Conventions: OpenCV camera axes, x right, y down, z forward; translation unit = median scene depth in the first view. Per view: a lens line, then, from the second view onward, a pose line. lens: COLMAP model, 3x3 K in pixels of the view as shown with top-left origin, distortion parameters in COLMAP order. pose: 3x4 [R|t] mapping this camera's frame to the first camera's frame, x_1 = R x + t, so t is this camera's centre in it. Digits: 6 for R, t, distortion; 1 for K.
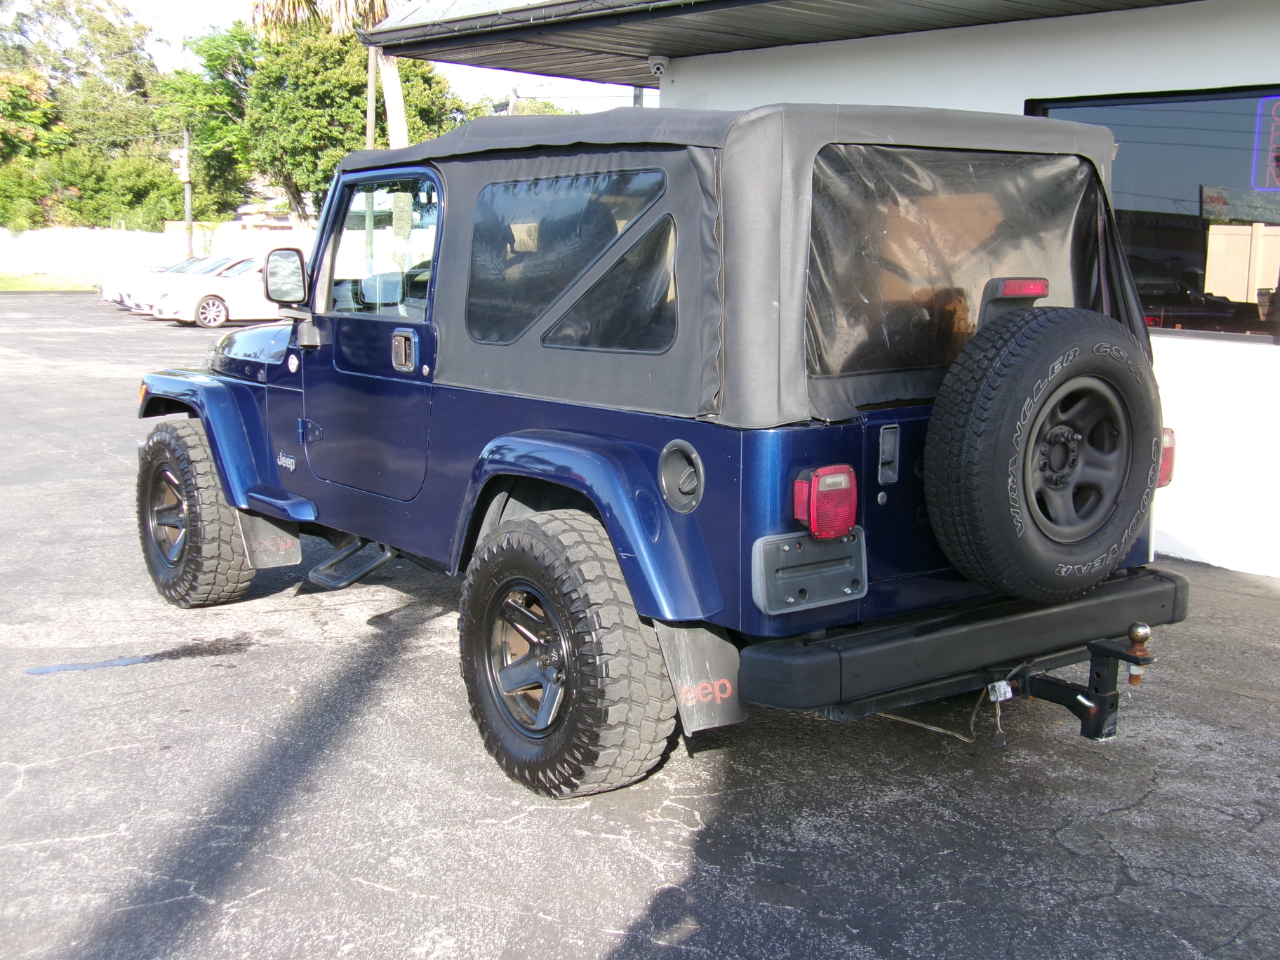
lens RADIAL K [[1560.7, 0, 652.4], [0, 1560.7, 488.6], [0, 0, 1]] dist [-0.008925, 0.000000]
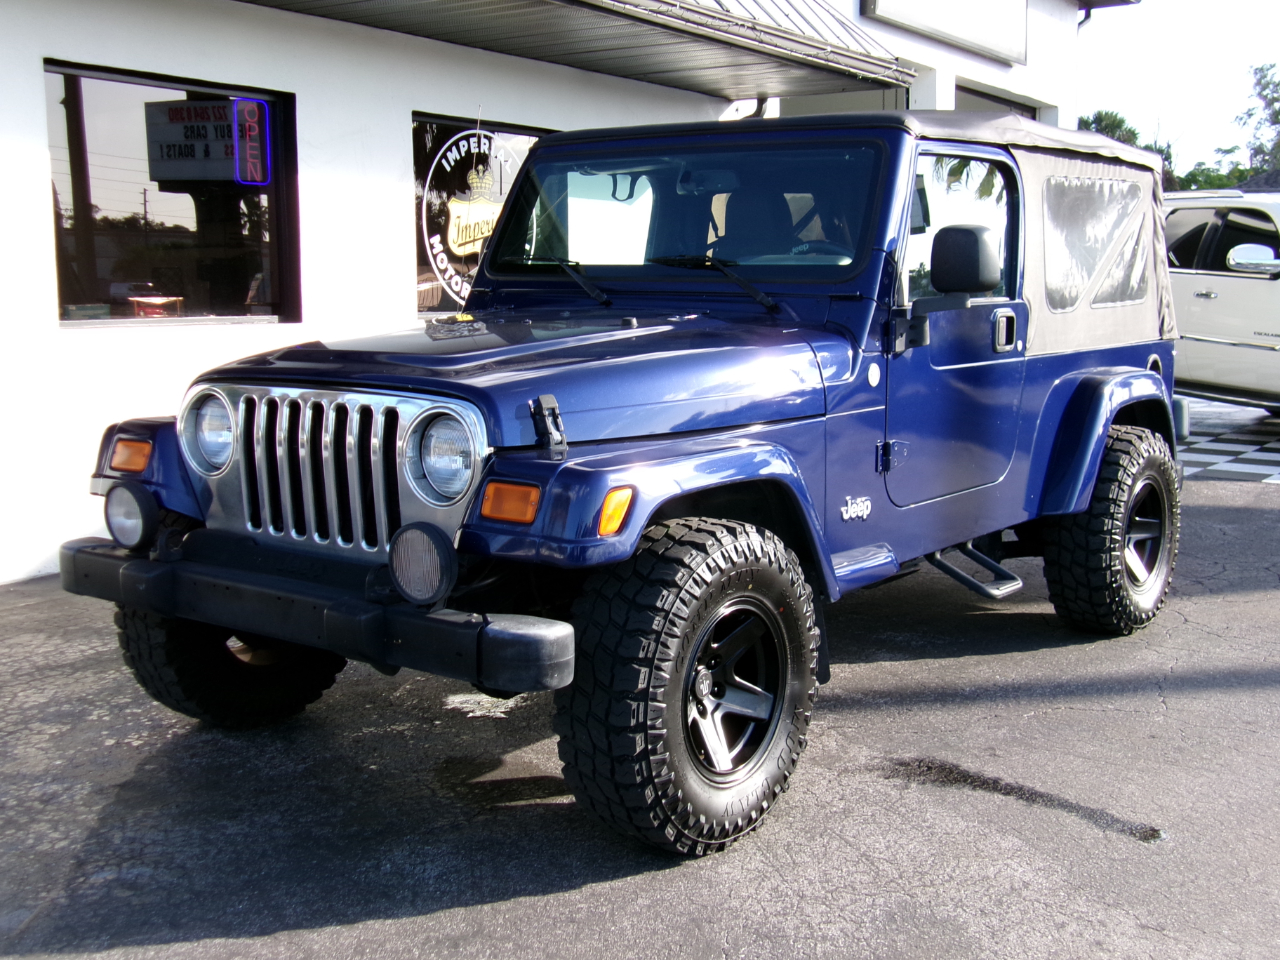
lens RADIAL K [[1560.7, 0, 642.0], [0, 1560.7, 486.4], [0, 0, 1]] dist [-0.008925, 0.000000]
pose [[-0.271213, -0.142916, 0.951850, -0.979072], [0.145681, 0.971428, 0.187364, -0.195622], [-0.951431, 0.189482, -0.242644, 1.360121]]
